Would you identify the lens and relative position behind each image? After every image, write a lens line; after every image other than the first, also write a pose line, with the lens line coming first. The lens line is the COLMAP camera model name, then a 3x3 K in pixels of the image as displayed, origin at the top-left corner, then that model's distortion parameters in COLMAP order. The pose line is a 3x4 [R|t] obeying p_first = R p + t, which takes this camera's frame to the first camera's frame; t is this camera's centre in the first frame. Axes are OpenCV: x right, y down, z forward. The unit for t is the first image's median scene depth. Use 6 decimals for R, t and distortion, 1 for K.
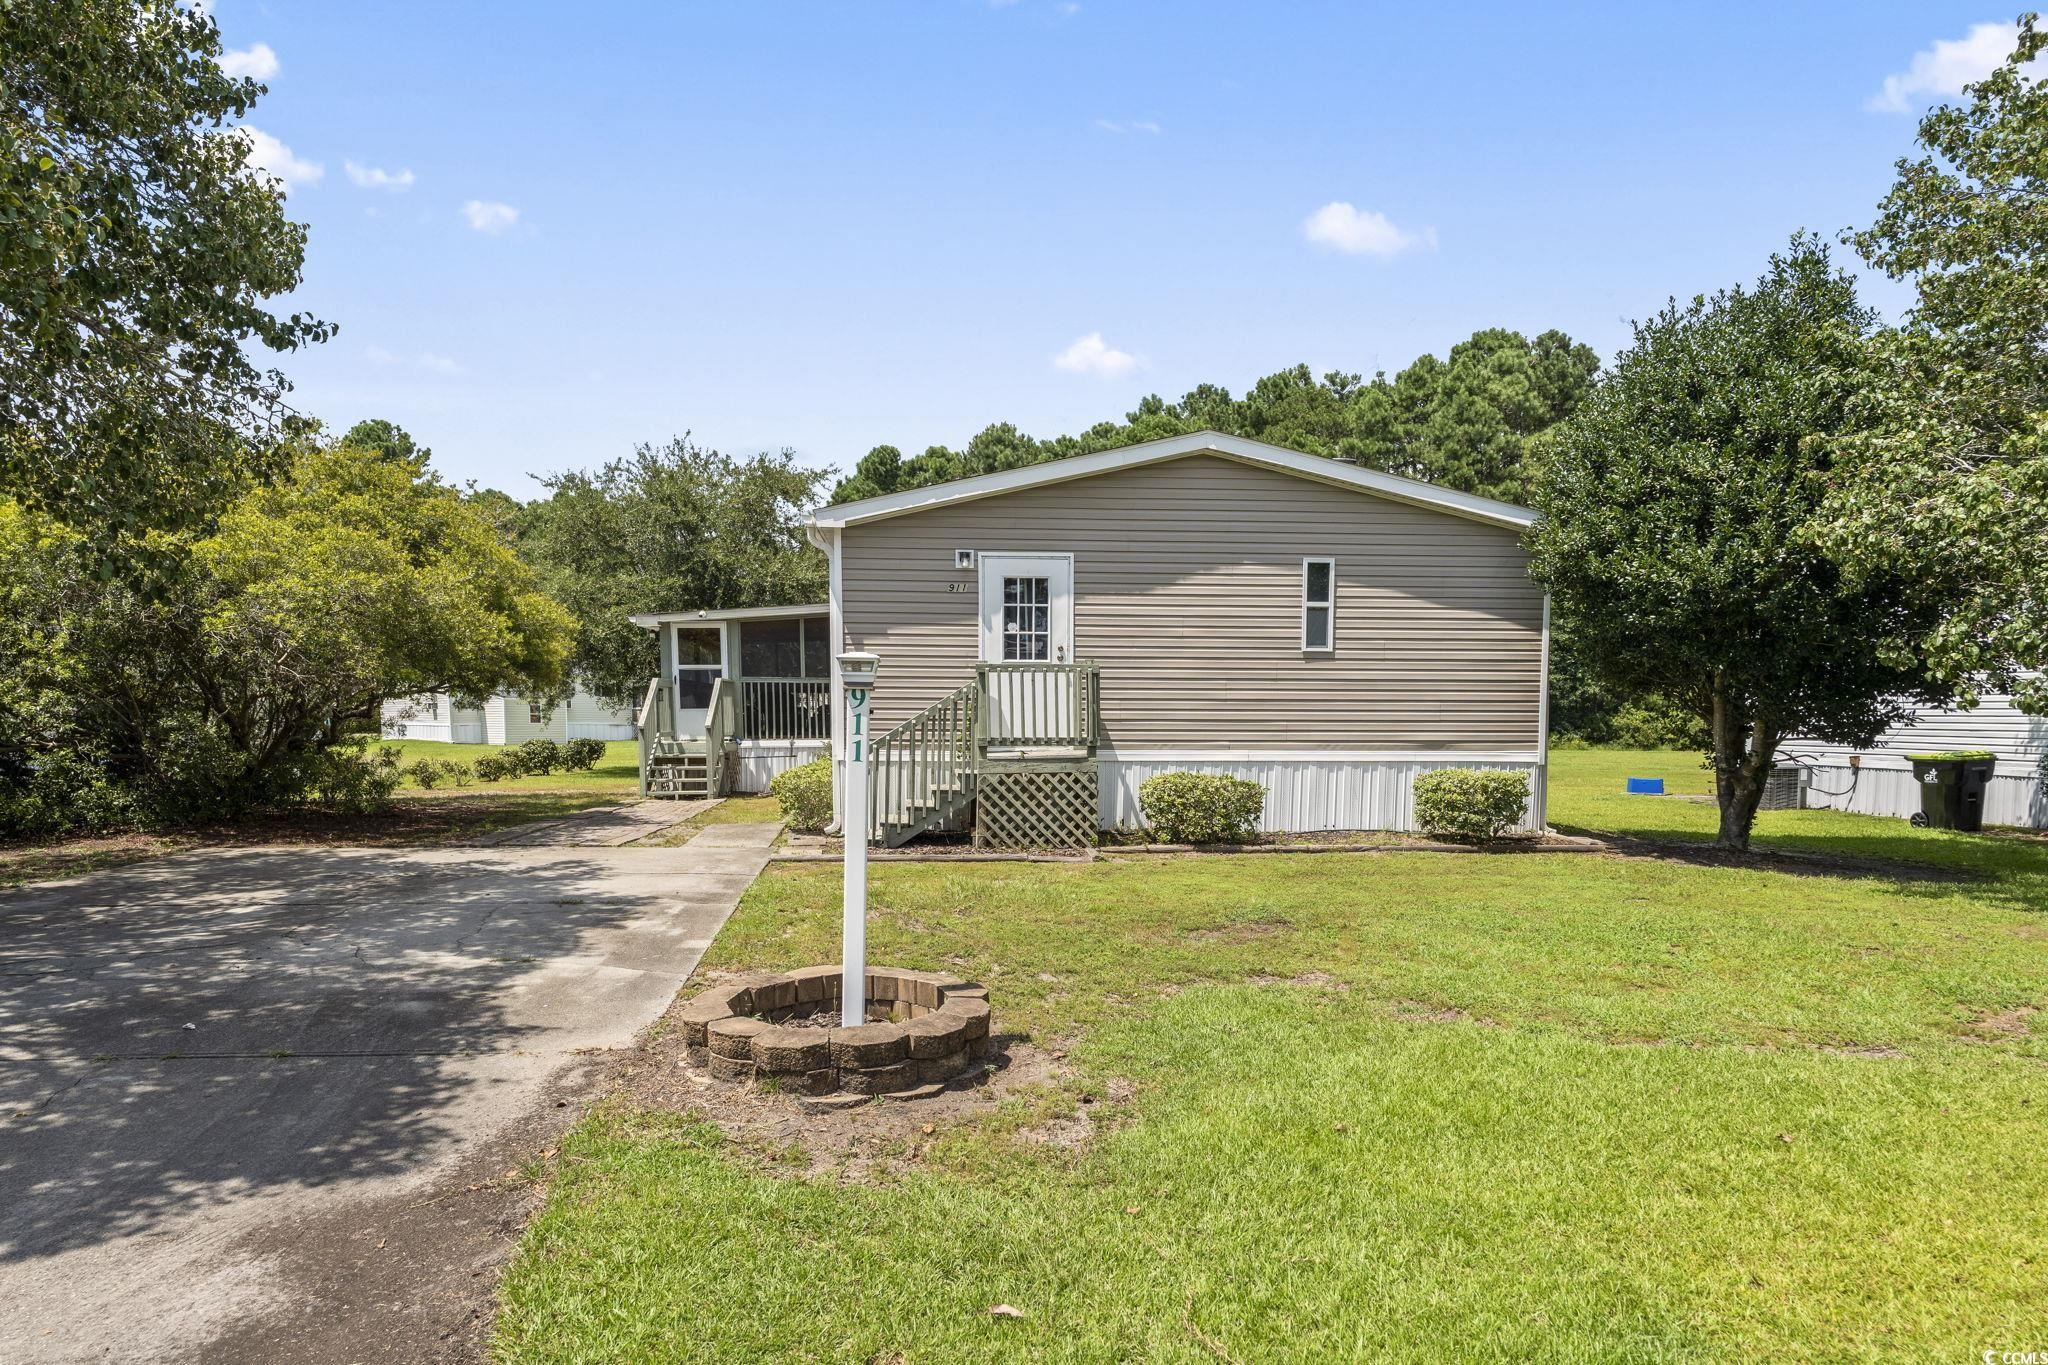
lens RADIAL K [[1244.4, 0, 991.9], [0, 1244.4, 801.6], [0, 0, 1]] dist [-0.000341, 0.001293]
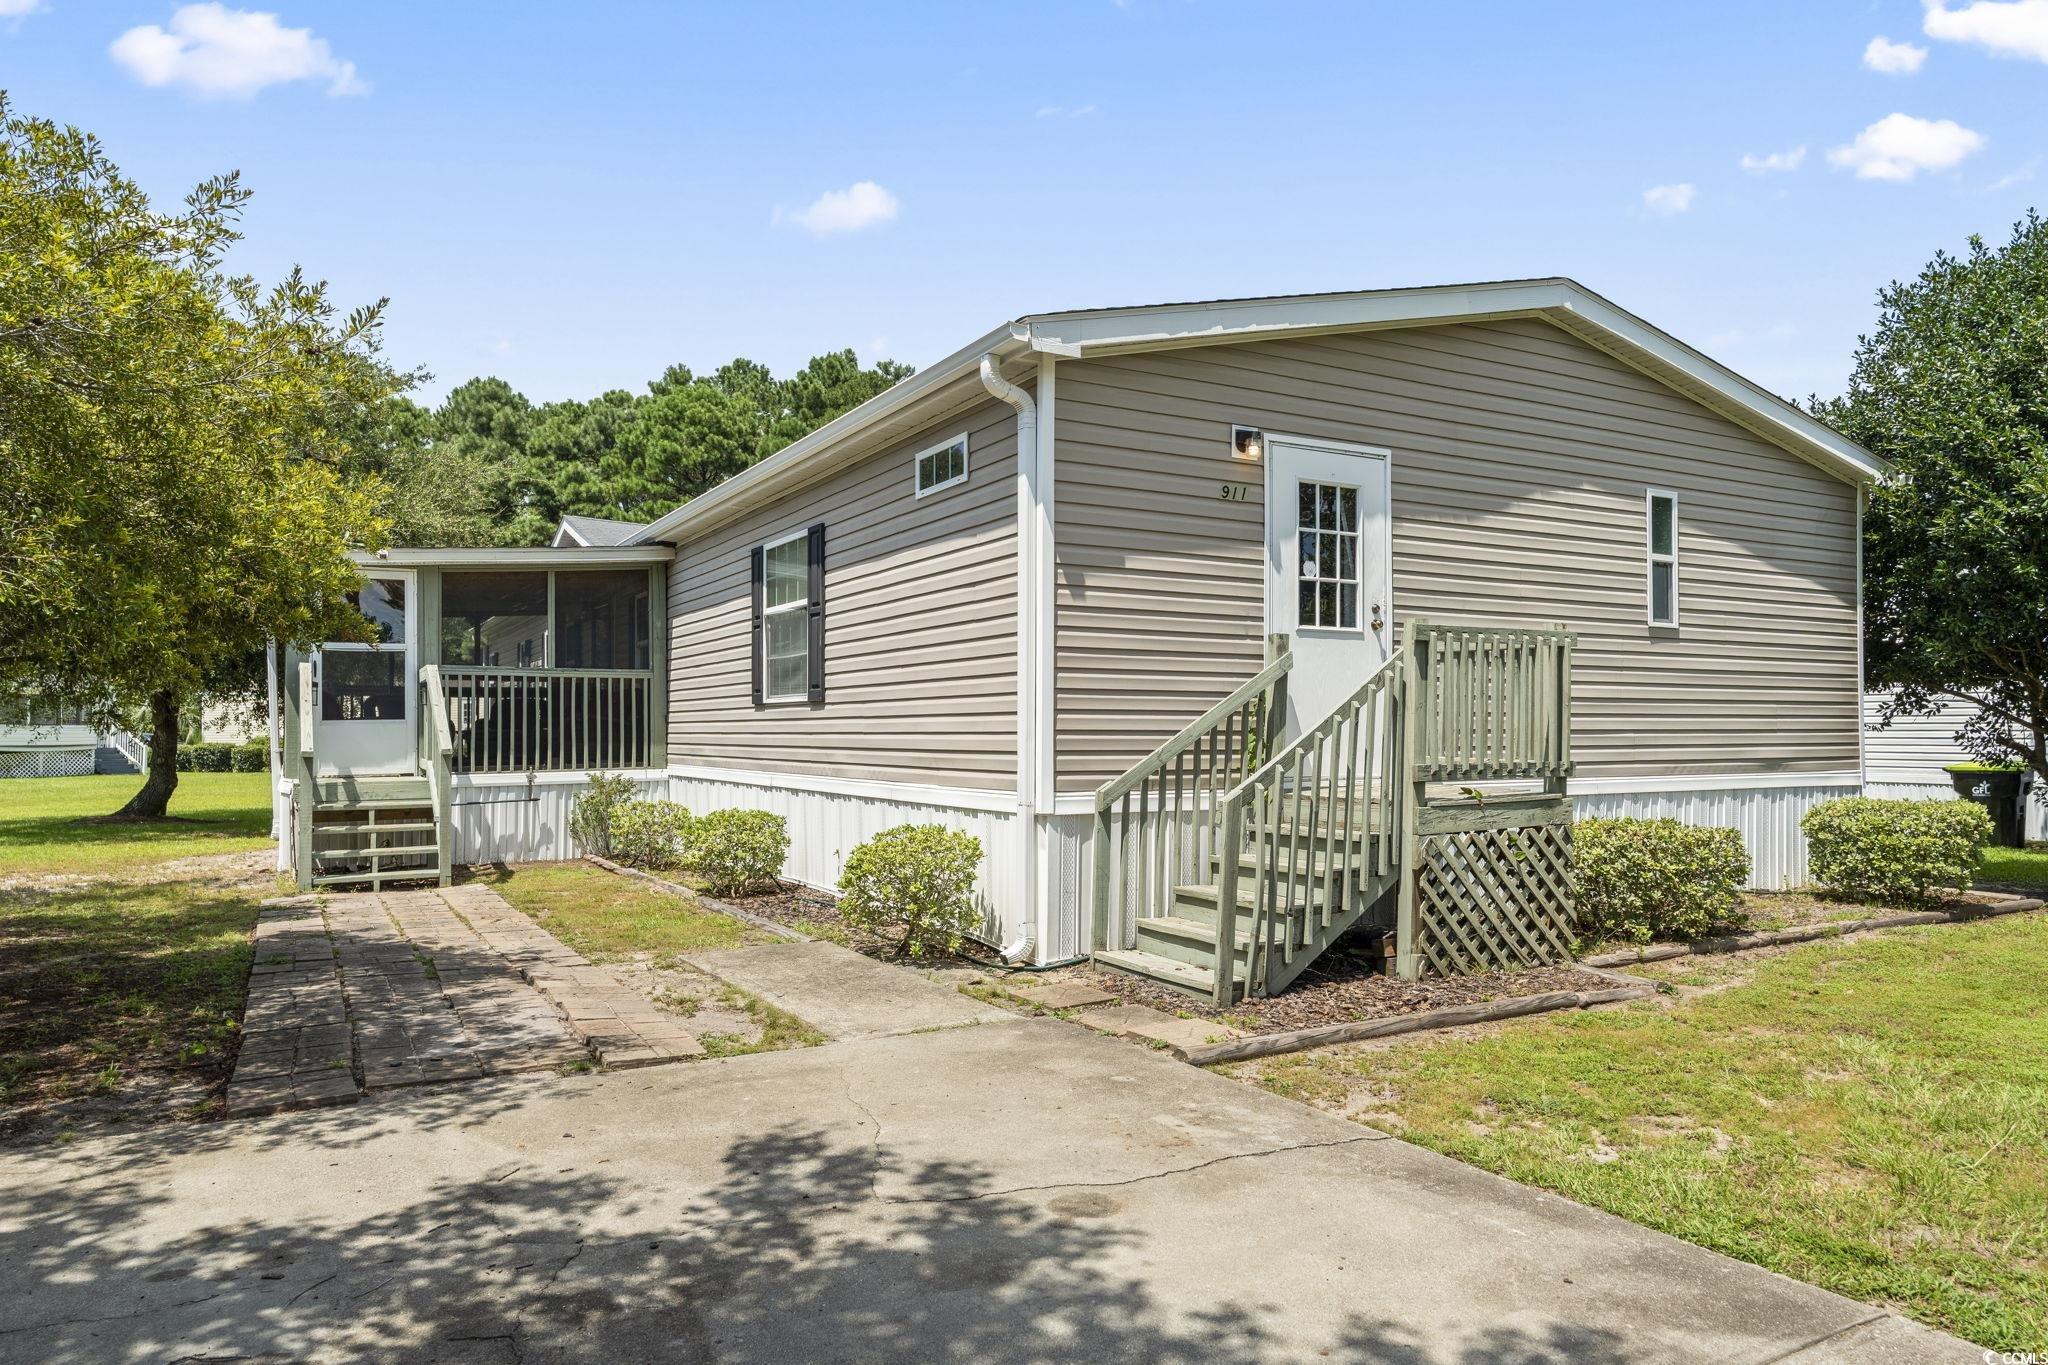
lens RADIAL K [[1346.5, 0, 1037.3], [0, 1346.5, 682.8], [0, 0, 1]] dist [-0.004256, 0.004375]
pose [[0.898777, 0.010444, 0.438281, -0.364354], [0.036530, 0.994456, -0.098608, -0.032501], [-0.436881, 0.104637, 0.893413, 0.512747]]
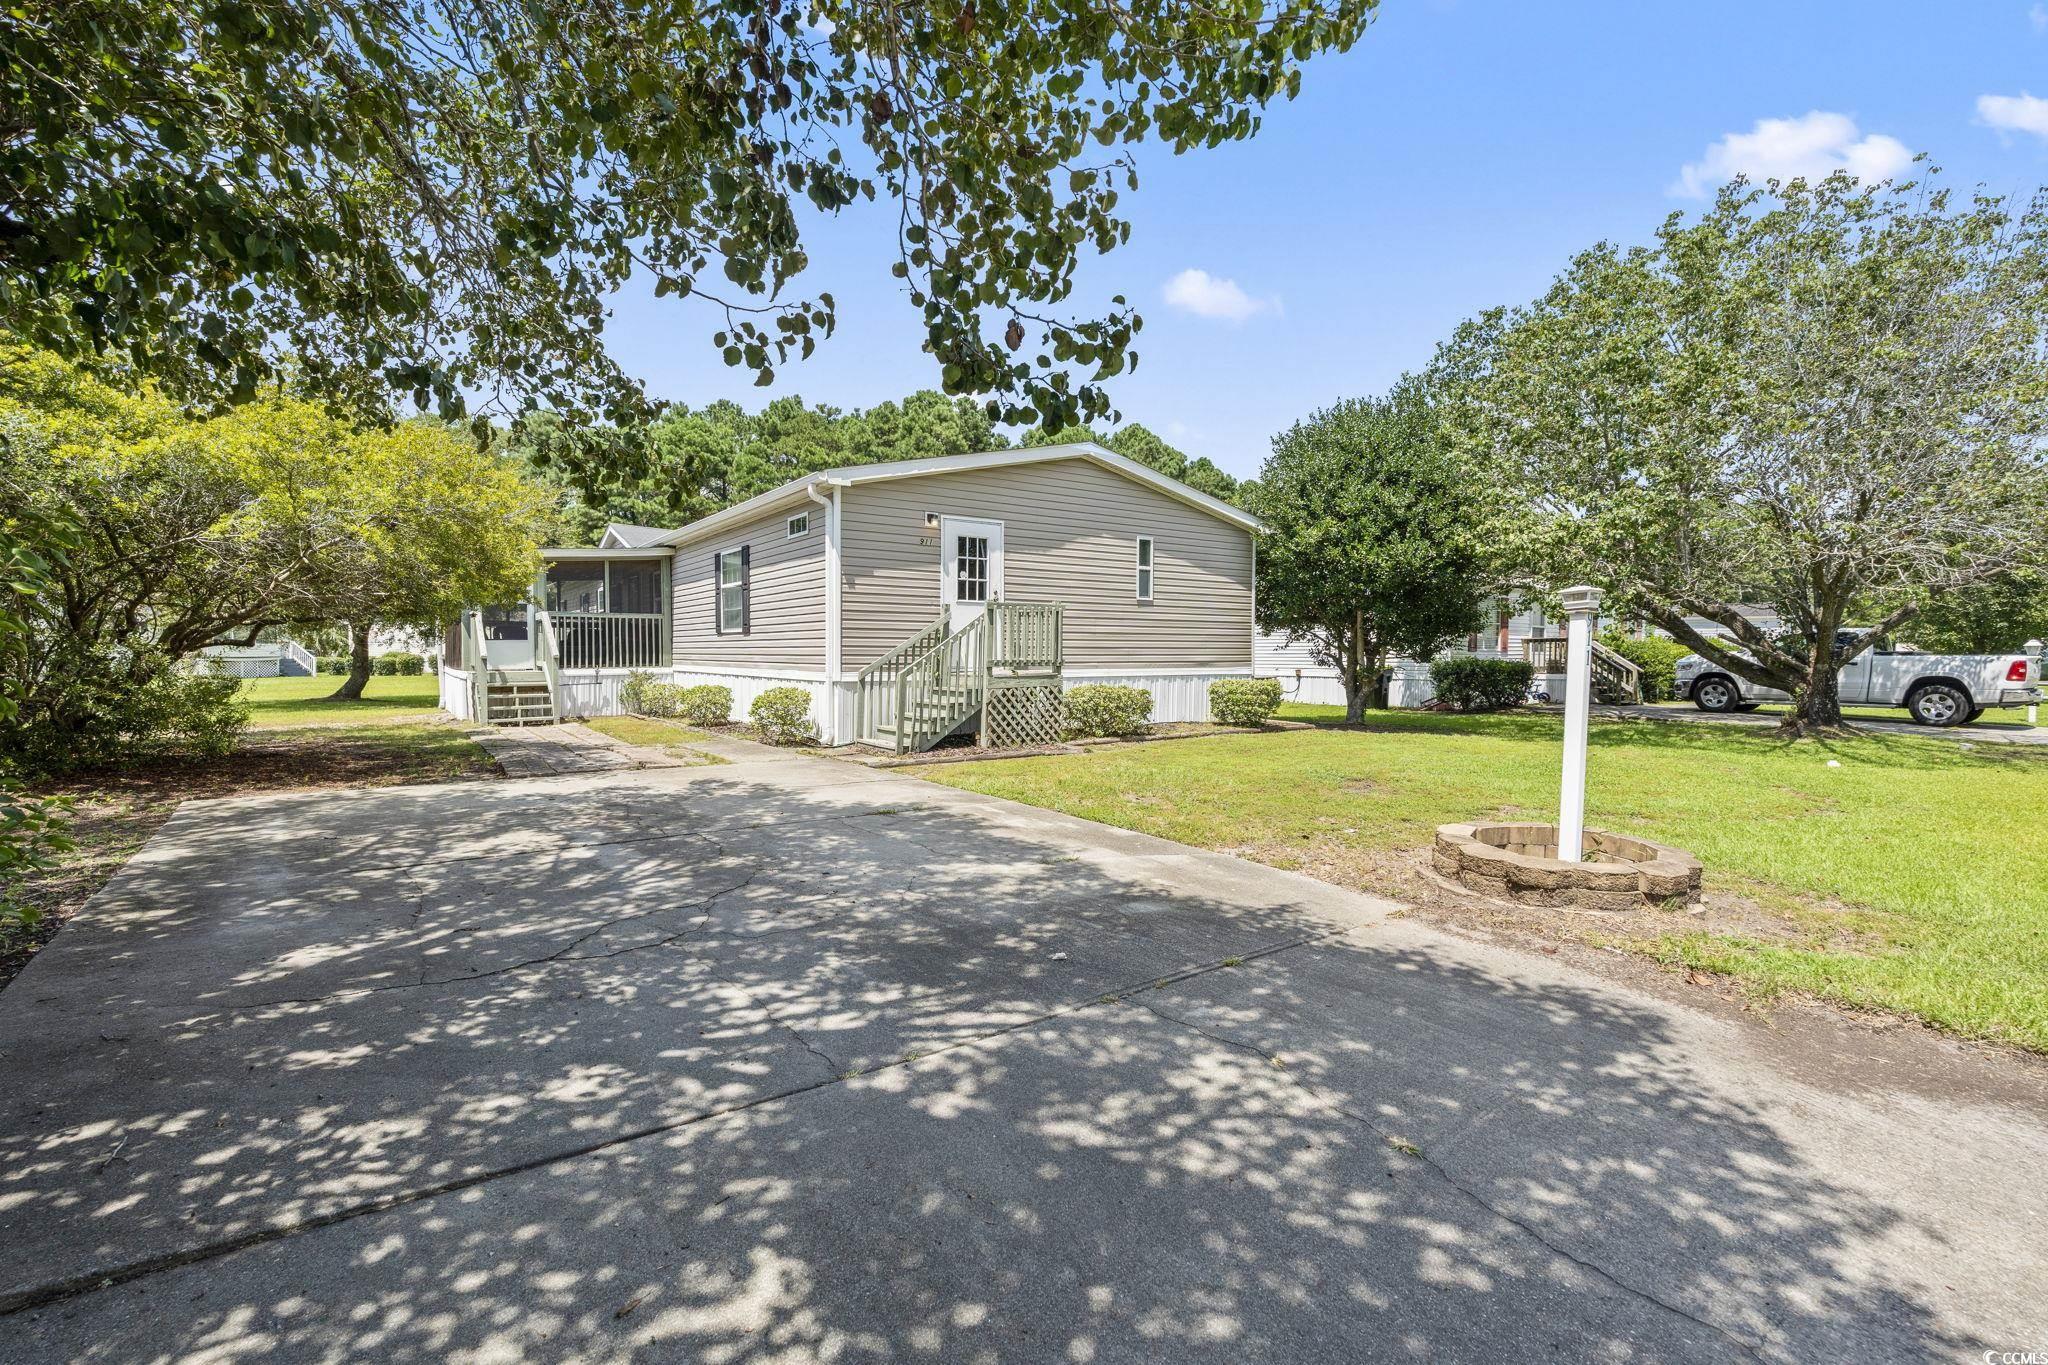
lens RADIAL K [[917.2, 0, 1022.5], [0, 917.2, 664.7], [0, 0, 1]] dist [-0.005689, 0.000417]
pose [[0.853860, -0.010095, 0.520405, -0.423810], [0.038648, 0.998282, -0.044048, -0.004011], [-0.519066, 0.057724, 0.852783, 0.170640]]
